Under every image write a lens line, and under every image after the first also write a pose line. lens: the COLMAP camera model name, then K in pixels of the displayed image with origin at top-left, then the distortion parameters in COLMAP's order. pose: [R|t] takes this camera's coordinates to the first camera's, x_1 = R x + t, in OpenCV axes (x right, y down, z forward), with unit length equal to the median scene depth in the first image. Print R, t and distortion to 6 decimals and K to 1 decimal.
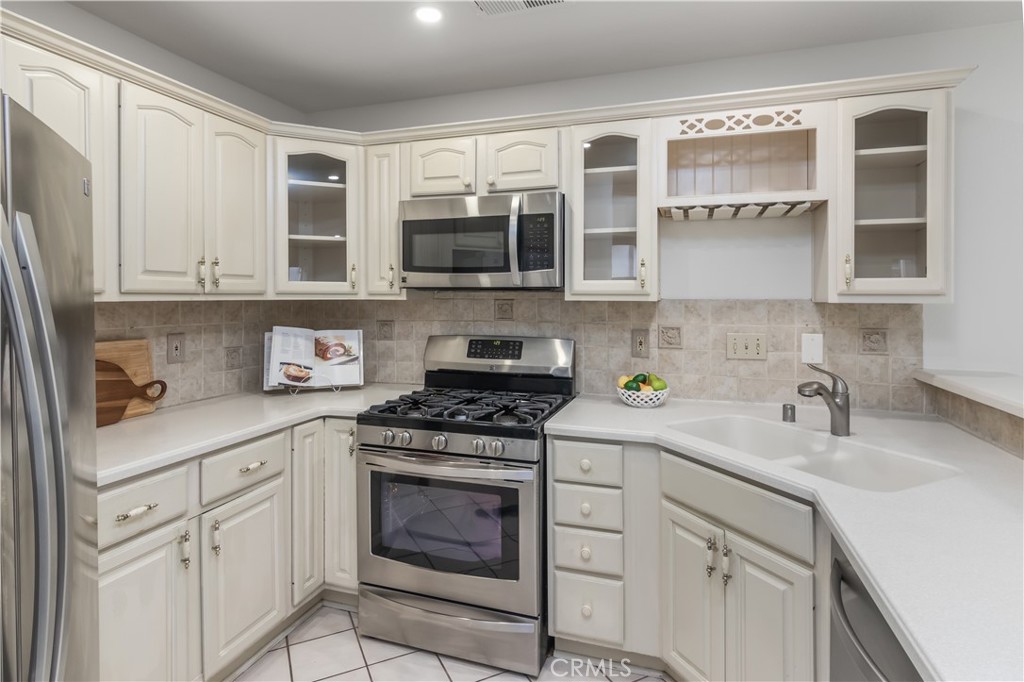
lens RADIAL K [[534.6, 0, 511.9], [0, 534.6, 301.6], [0, 0, 1]] dist [-0.000680, -0.000221]
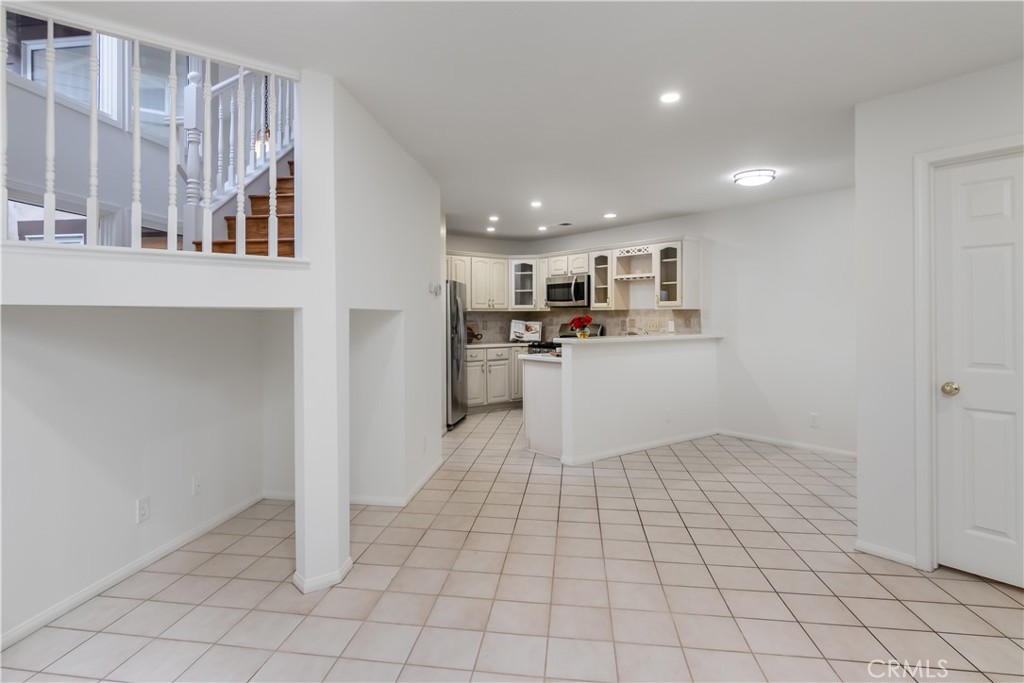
lens RADIAL K [[553.9, 0, 484.3], [0, 553.9, 313.5], [0, 0, 1]] dist [-0.000201, 0.000010]
pose [[0.811976, -0.007414, -0.583644, 1.452728], [-0.001357, 0.999893, -0.014589, 0.064410], [0.583689, 0.012638, 0.811879, -1.900989]]
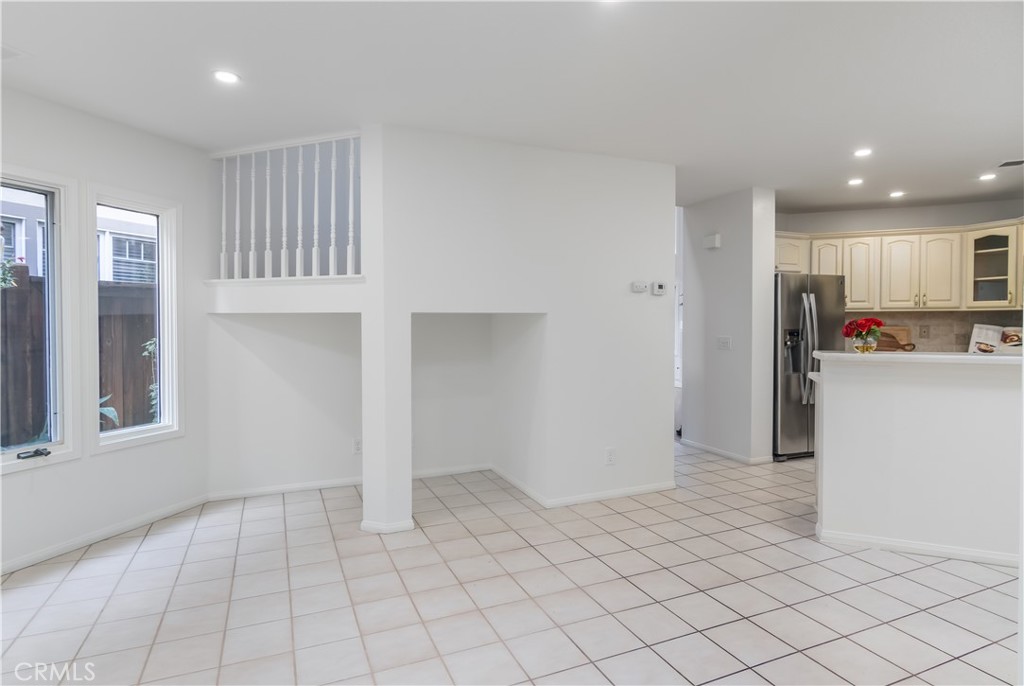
lens RADIAL K [[538.1, 0, 503.8], [0, 538.1, 335.8], [0, 0, 1]] dist [0.000576, 0.000279]
pose [[-0.056697, 0.027877, -0.998002, 1.898309], [-0.007802, 0.999567, 0.028364, 0.053696], [0.998361, 0.009394, -0.056455, -0.736862]]
